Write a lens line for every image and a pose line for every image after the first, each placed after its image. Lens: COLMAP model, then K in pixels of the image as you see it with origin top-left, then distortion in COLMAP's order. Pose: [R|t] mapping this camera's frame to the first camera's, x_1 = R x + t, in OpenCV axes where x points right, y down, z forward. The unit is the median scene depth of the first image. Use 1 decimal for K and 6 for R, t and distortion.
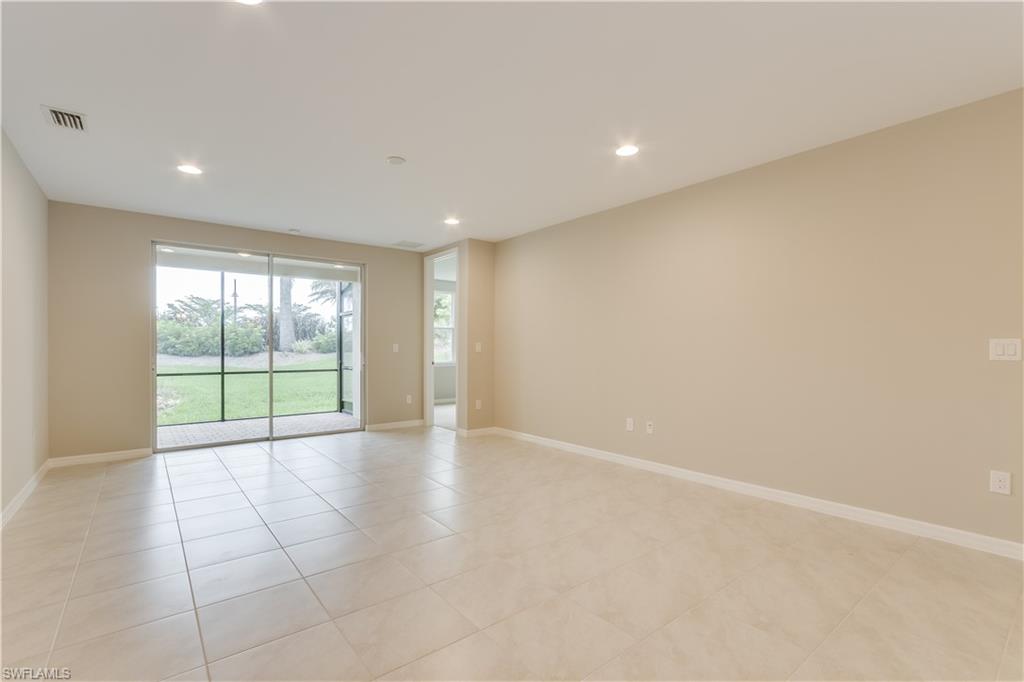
lens RADIAL K [[467.6, 0, 510.3], [0, 467.6, 346.5], [0, 0, 1]] dist [-0.003911, -0.000596]
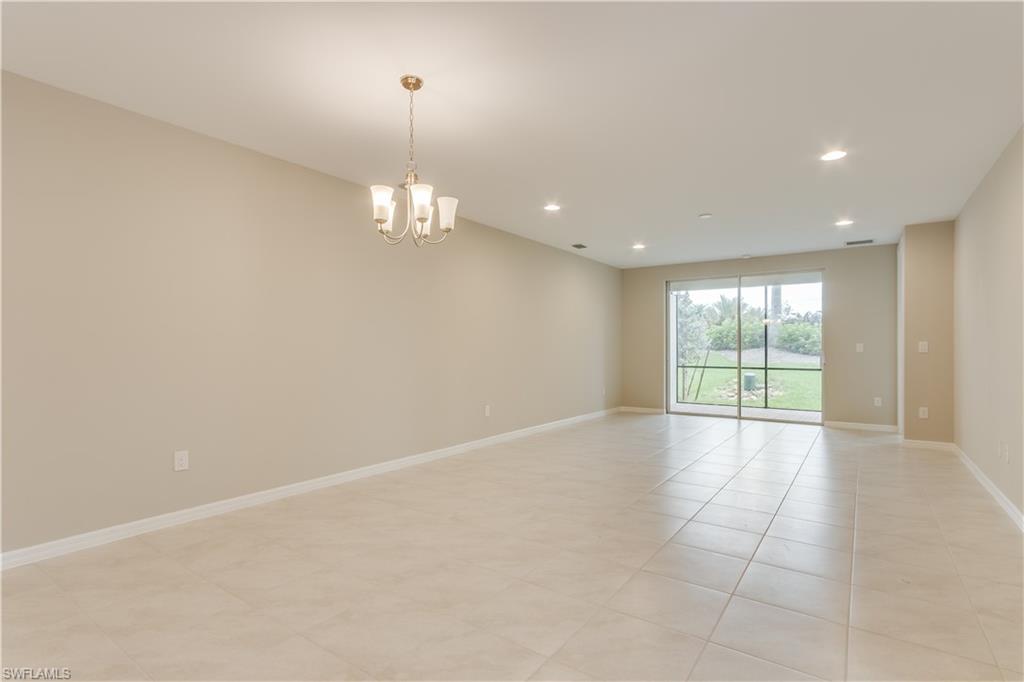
lens RADIAL K [[499.3, 0, 516.7], [0, 499.3, 343.5], [0, 0, 1]] dist [-0.006859, 0.001796]
pose [[0.293302, -0.007878, -0.955987, 0.523627], [0.002451, 0.999969, -0.007489, 0.000512], [0.956017, -0.000147, 0.293312, 0.002886]]
